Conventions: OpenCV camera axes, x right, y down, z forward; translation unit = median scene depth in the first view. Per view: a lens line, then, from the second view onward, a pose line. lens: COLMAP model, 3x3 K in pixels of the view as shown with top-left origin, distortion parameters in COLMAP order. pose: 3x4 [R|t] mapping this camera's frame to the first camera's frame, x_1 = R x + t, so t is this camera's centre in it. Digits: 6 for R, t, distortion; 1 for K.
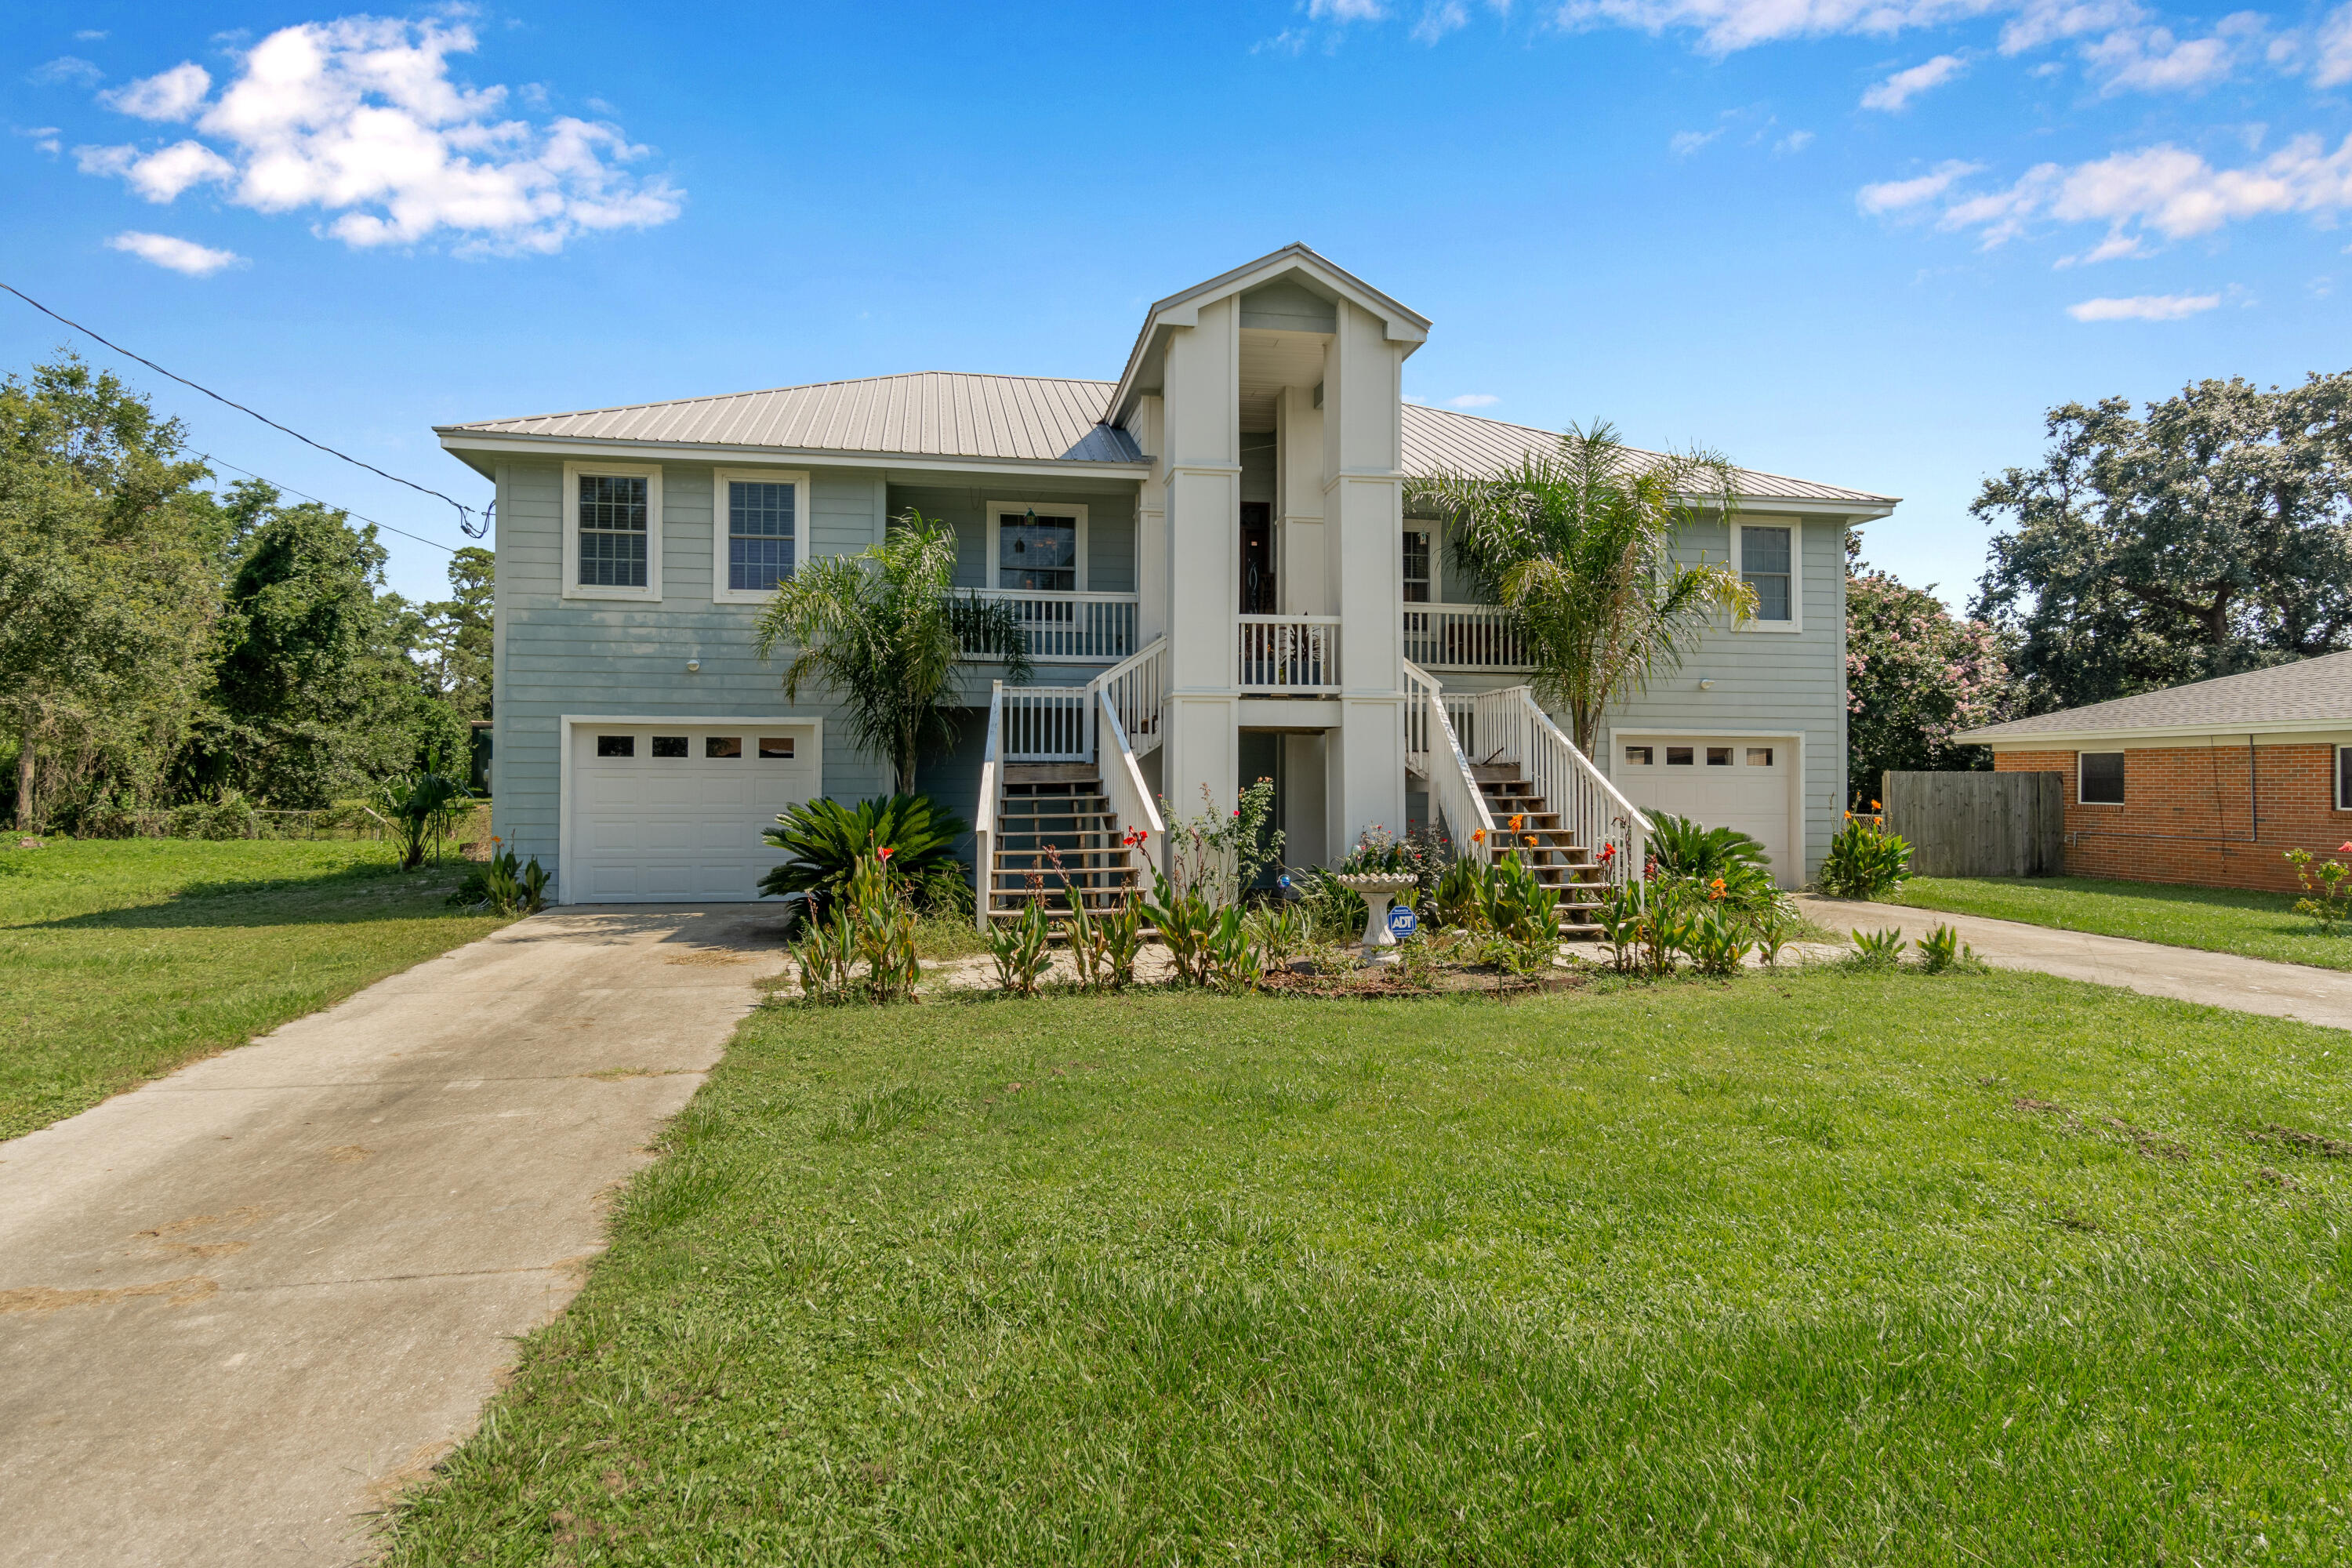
lens RADIAL K [[1233.2, 0, 1162.8], [0, 1233.2, 790.0], [0, 0, 1]] dist [0.002581, -0.004461]
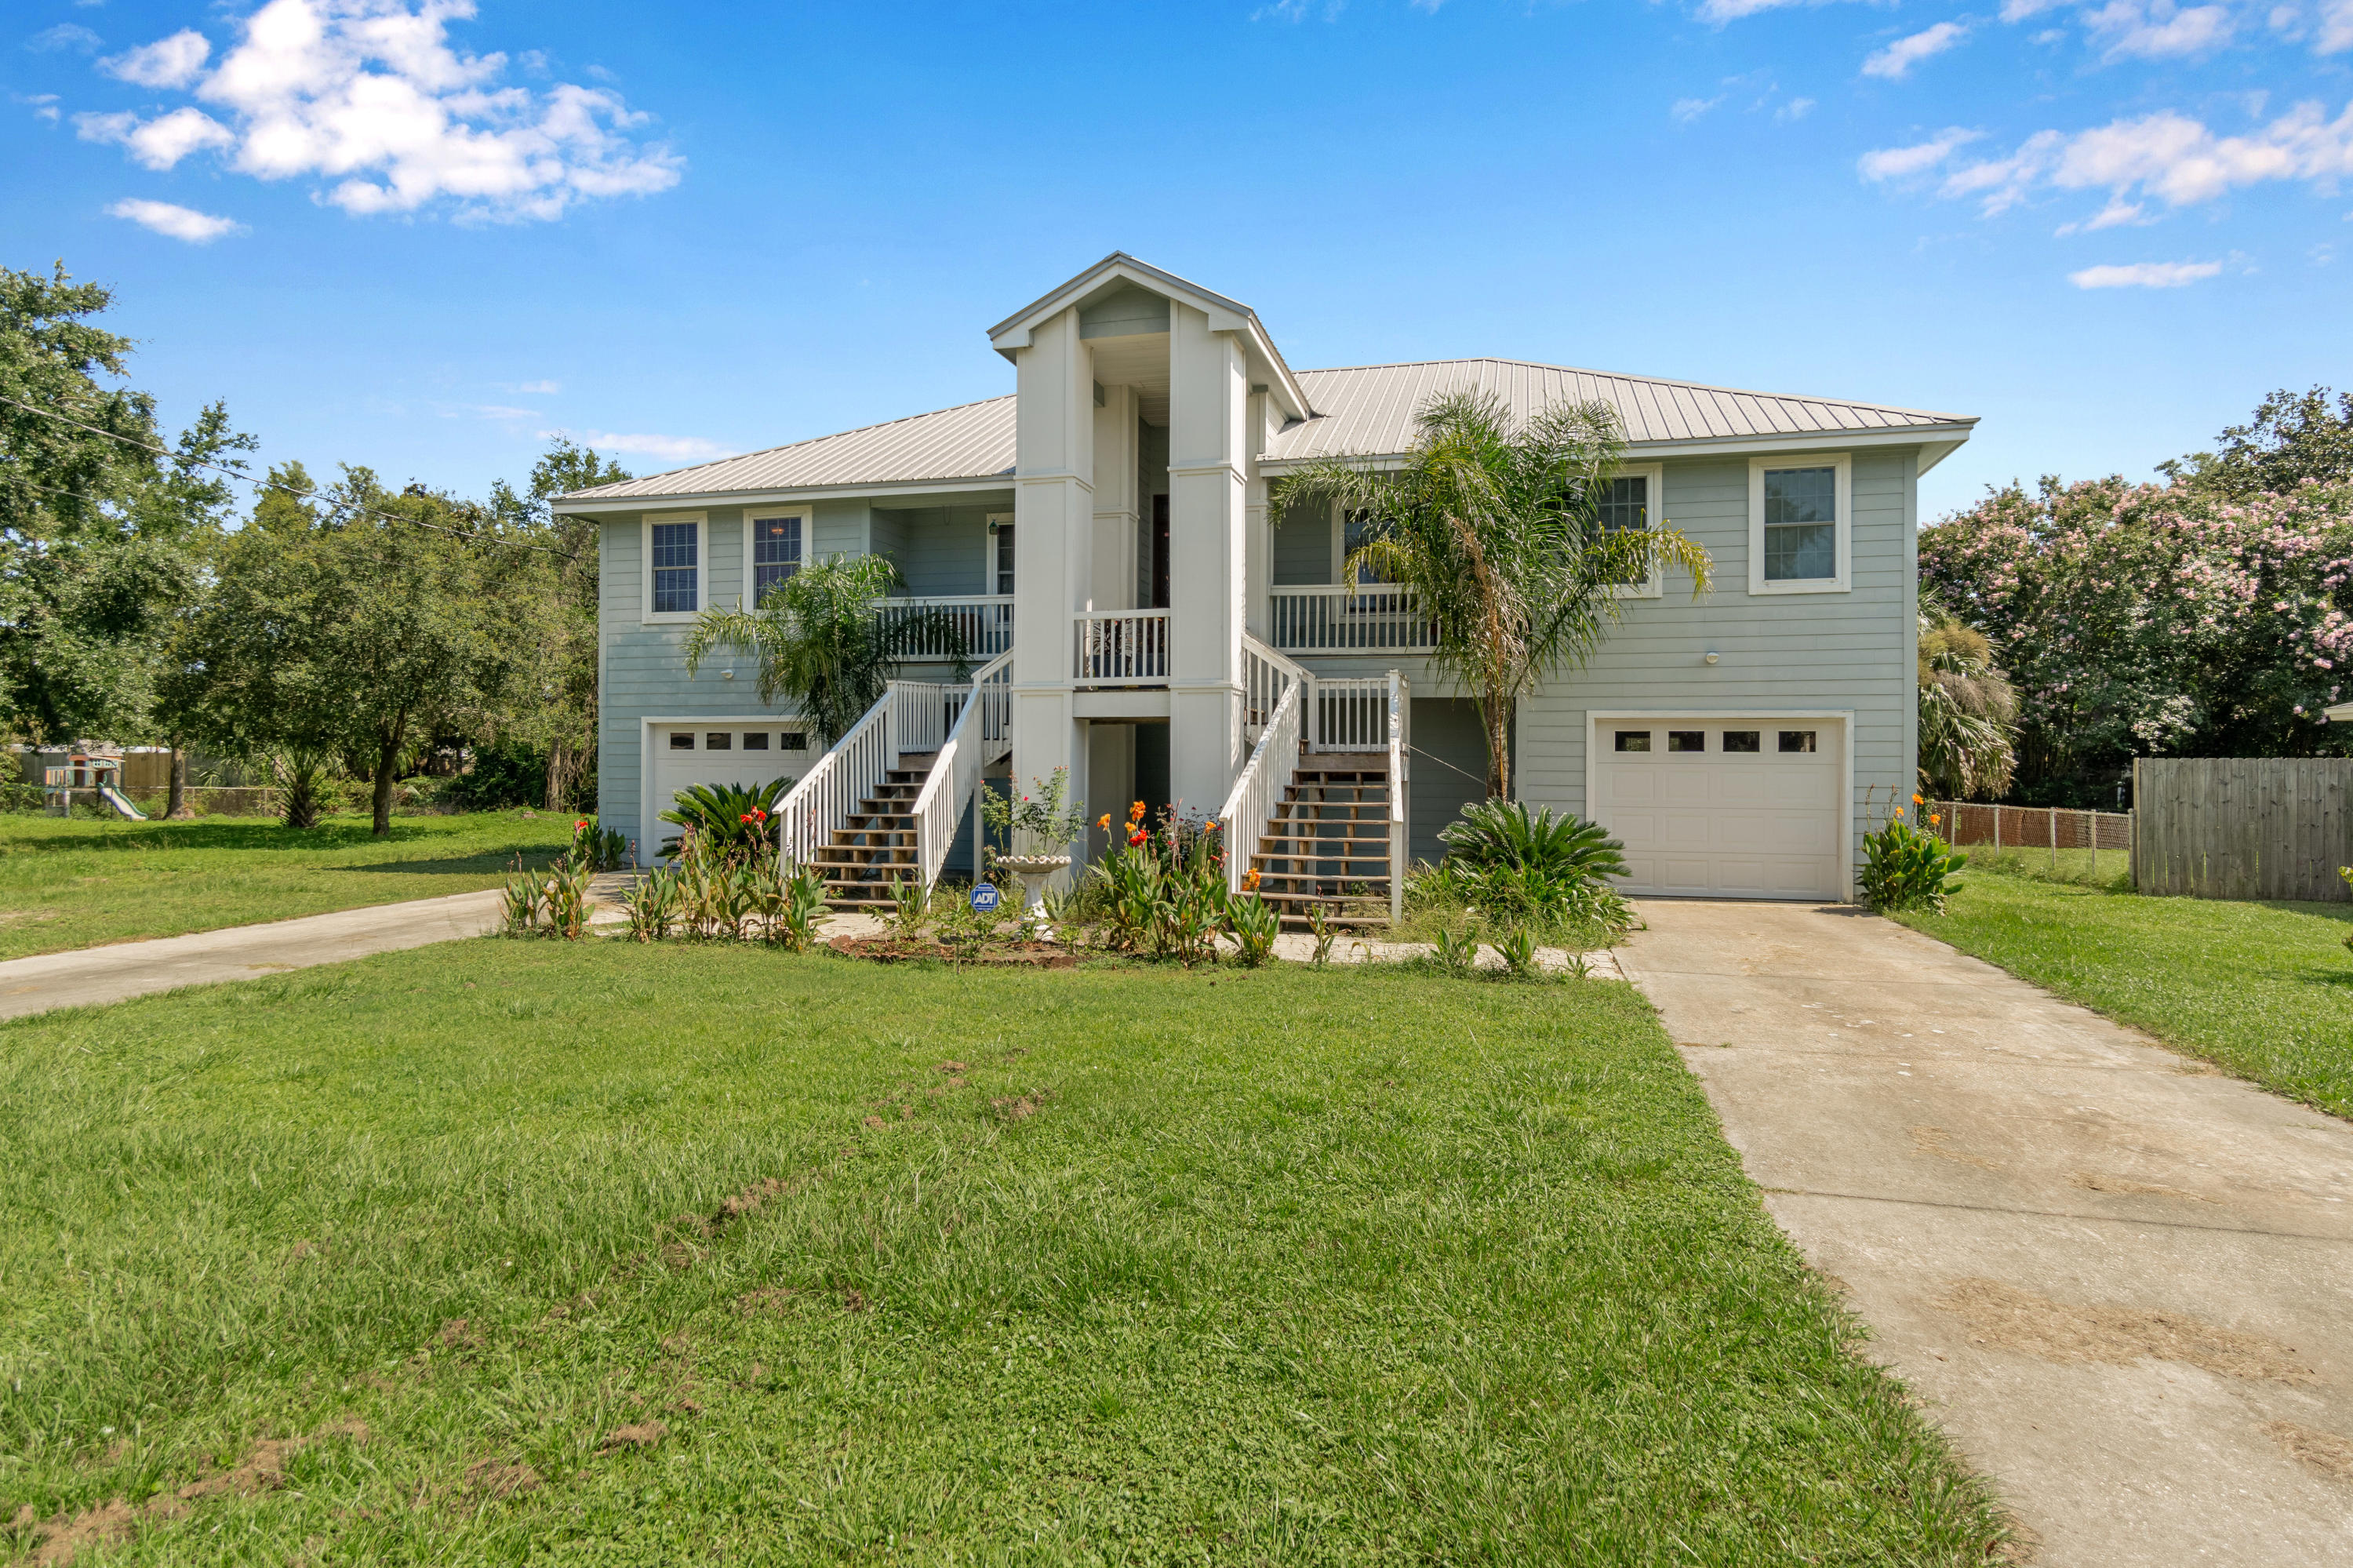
lens RADIAL K [[1306.8, 0, 1183.9], [0, 1306.8, 791.2], [0, 0, 1]] dist [-0.001517, 0.003921]
pose [[0.910133, 0.007462, -0.414250, 0.547602], [-0.003958, 0.999949, 0.009317, 0.000414], [0.414298, -0.006840, 0.910115, 0.016109]]
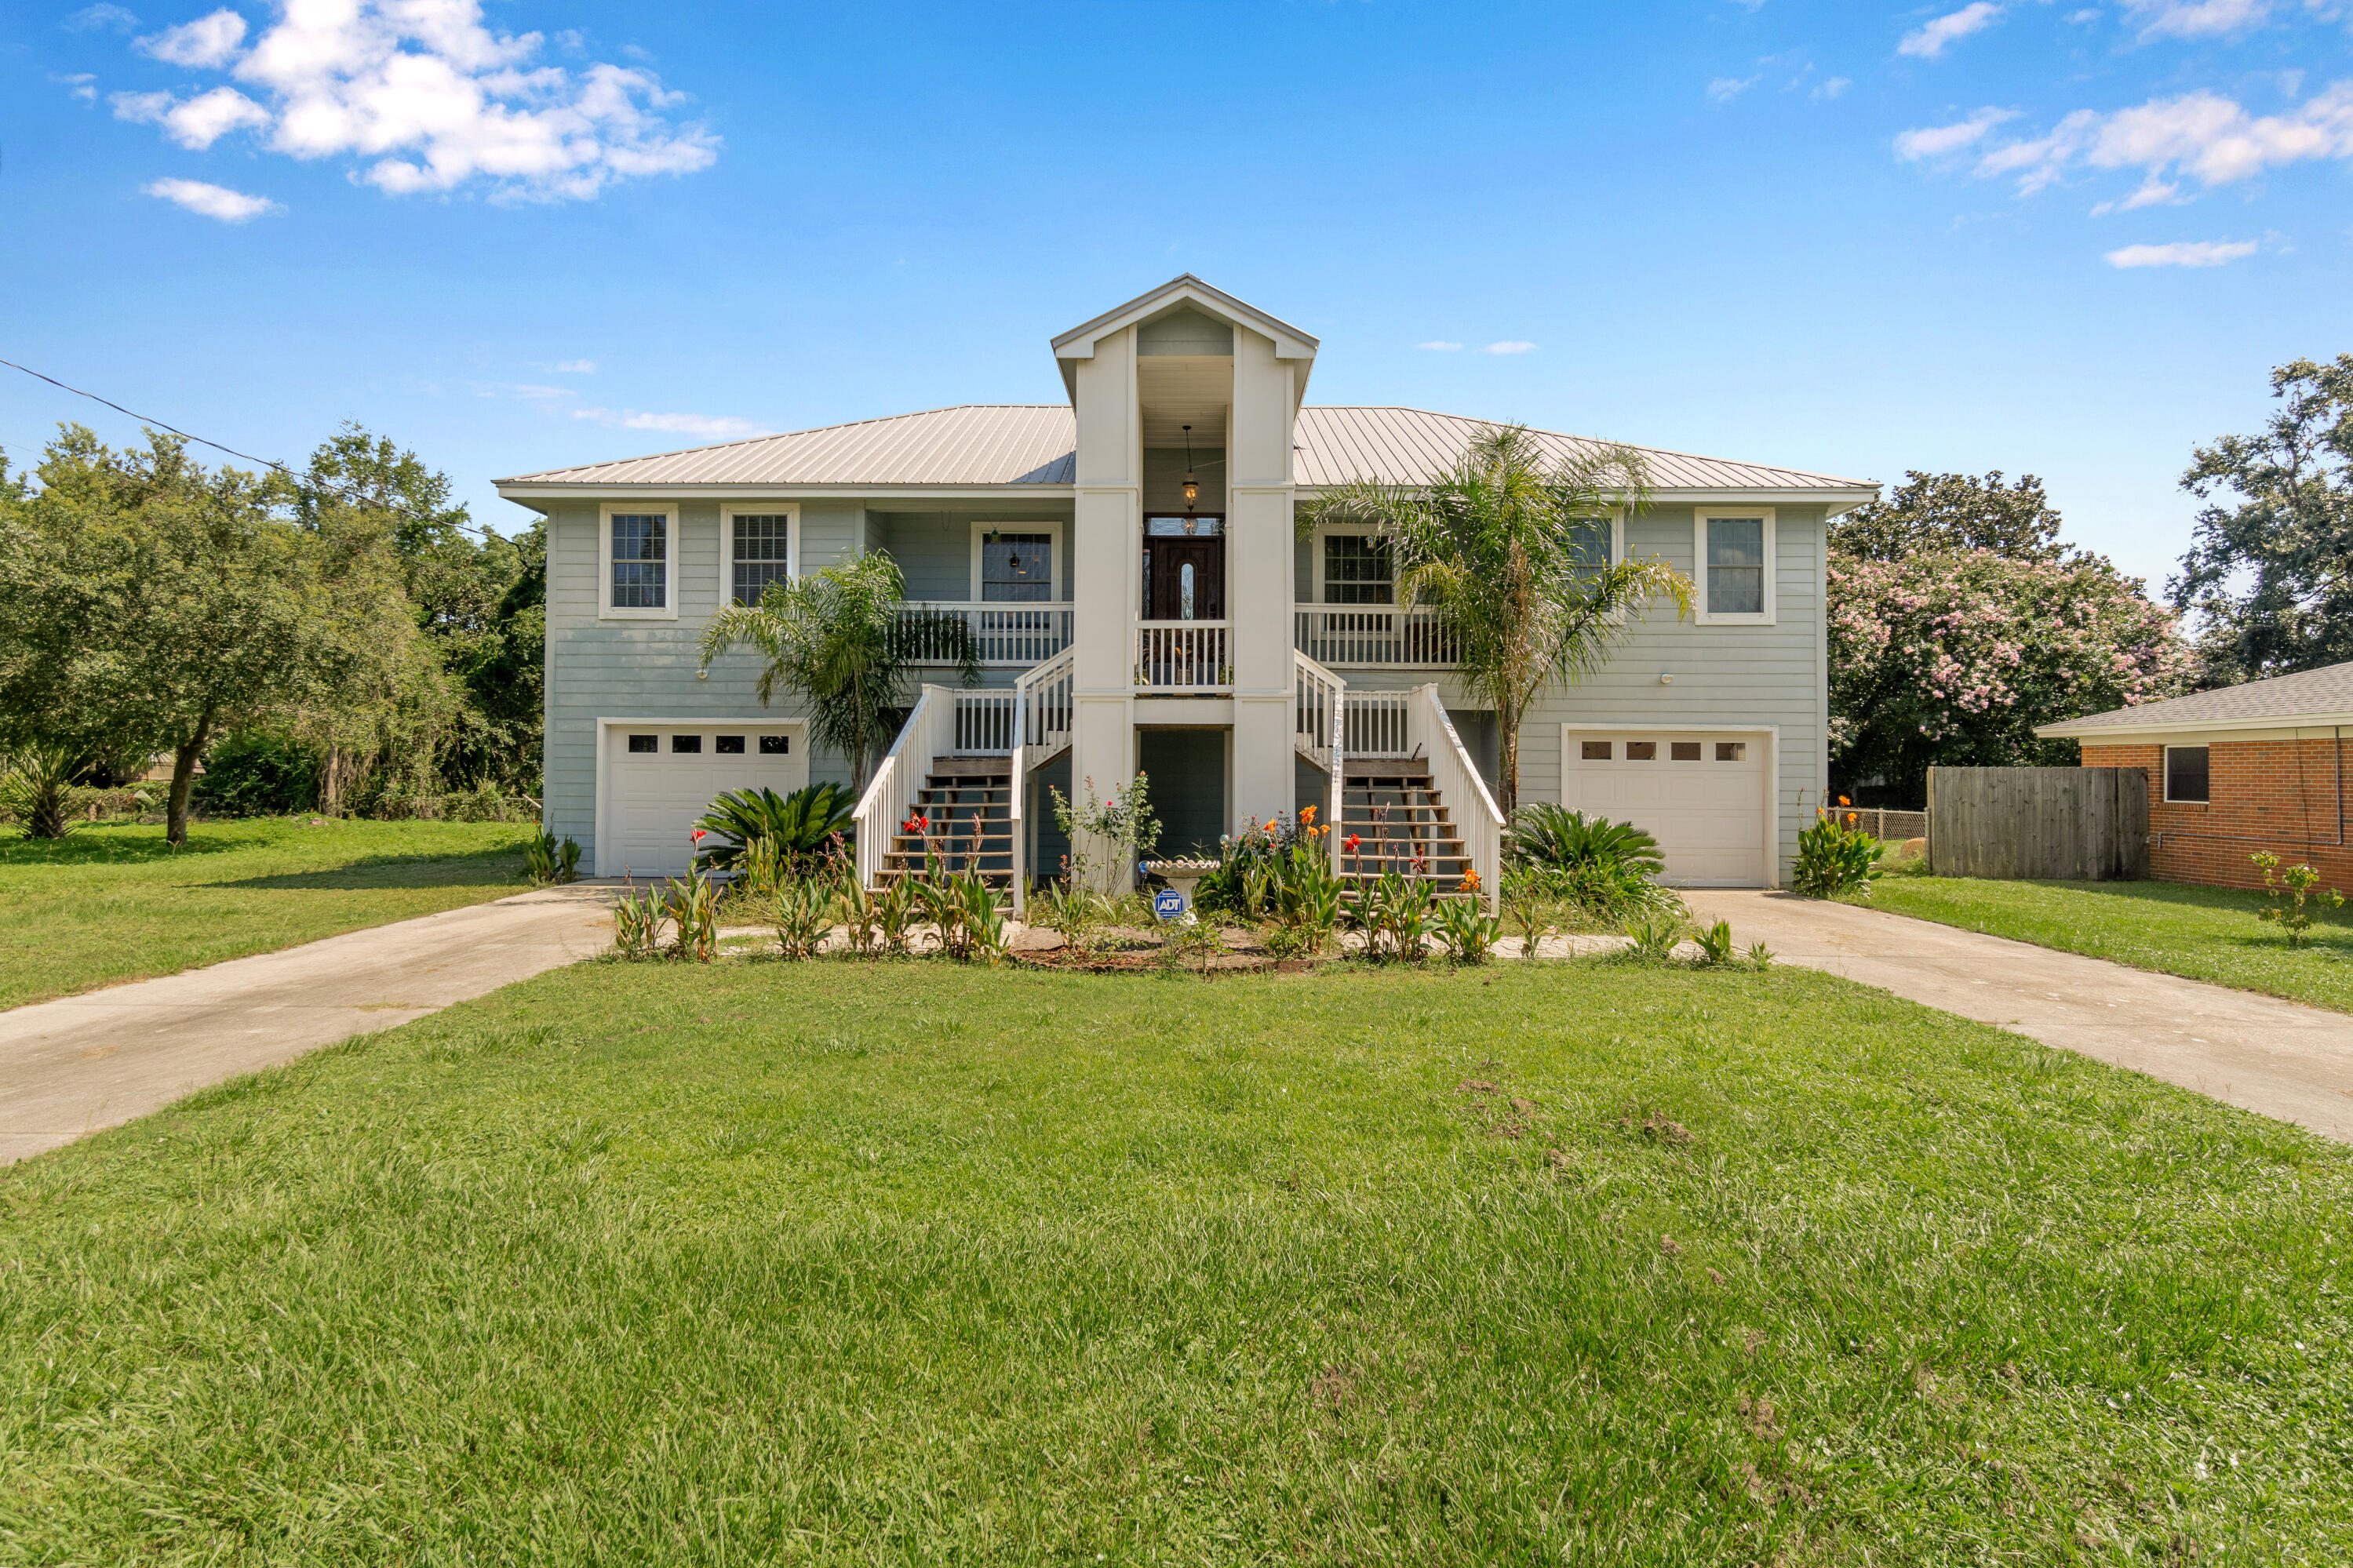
lens RADIAL K [[1178.4, 0, 1173.1], [0, 1178.4, 781.6], [0, 0, 1]] dist [0.002578, 0.000019]
pose [[0.982734, 0.003670, -0.184986, 0.255813], [-0.004084, 0.999990, -0.001858, 0.000583], [0.184977, 0.002582, 0.982739, -0.009564]]
